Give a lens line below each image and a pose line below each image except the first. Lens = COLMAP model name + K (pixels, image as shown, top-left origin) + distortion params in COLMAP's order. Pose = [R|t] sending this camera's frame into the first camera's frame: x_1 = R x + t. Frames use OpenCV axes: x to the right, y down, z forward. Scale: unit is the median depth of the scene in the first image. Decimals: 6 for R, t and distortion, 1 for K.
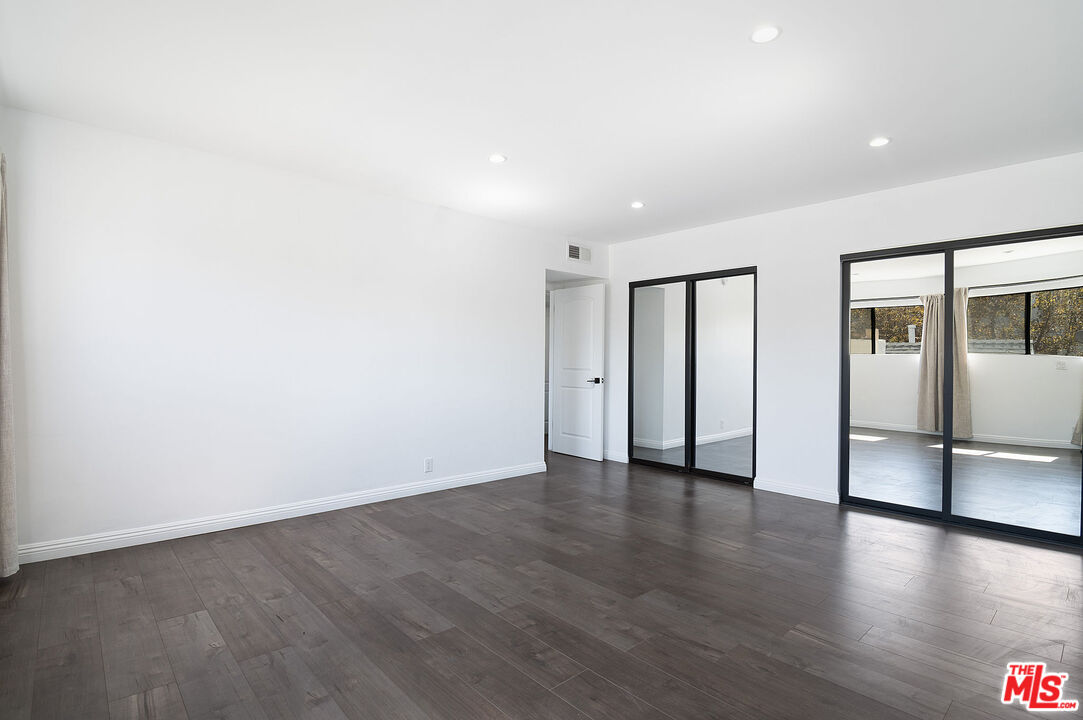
lens RADIAL K [[521.7, 0, 537.0], [0, 521.7, 359.2], [0, 0, 1]] dist [-0.002019, -0.016561]
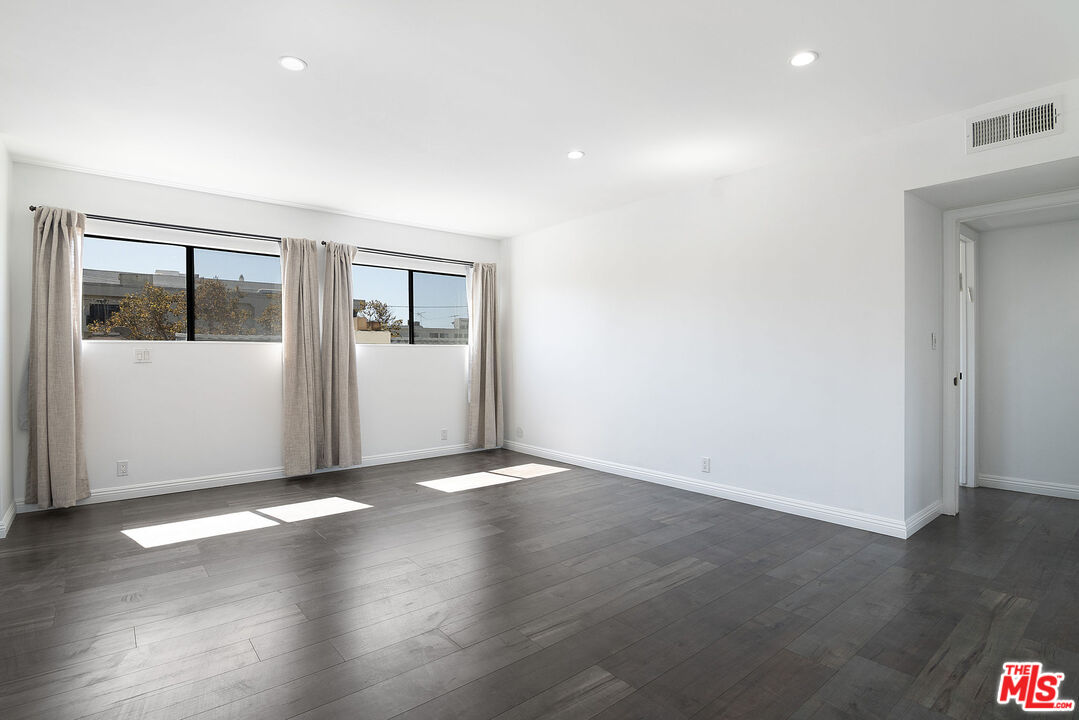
lens RADIAL K [[531.3, 0, 539.5], [0, 531.3, 360.0], [0, 0, 1]] dist [-0.003064, -0.012963]
pose [[-0.029192, -0.003193, -0.999569, 0.815712], [0.000203, 0.999995, -0.003200, 0.022098], [0.999574, -0.000297, -0.029192, 0.809641]]
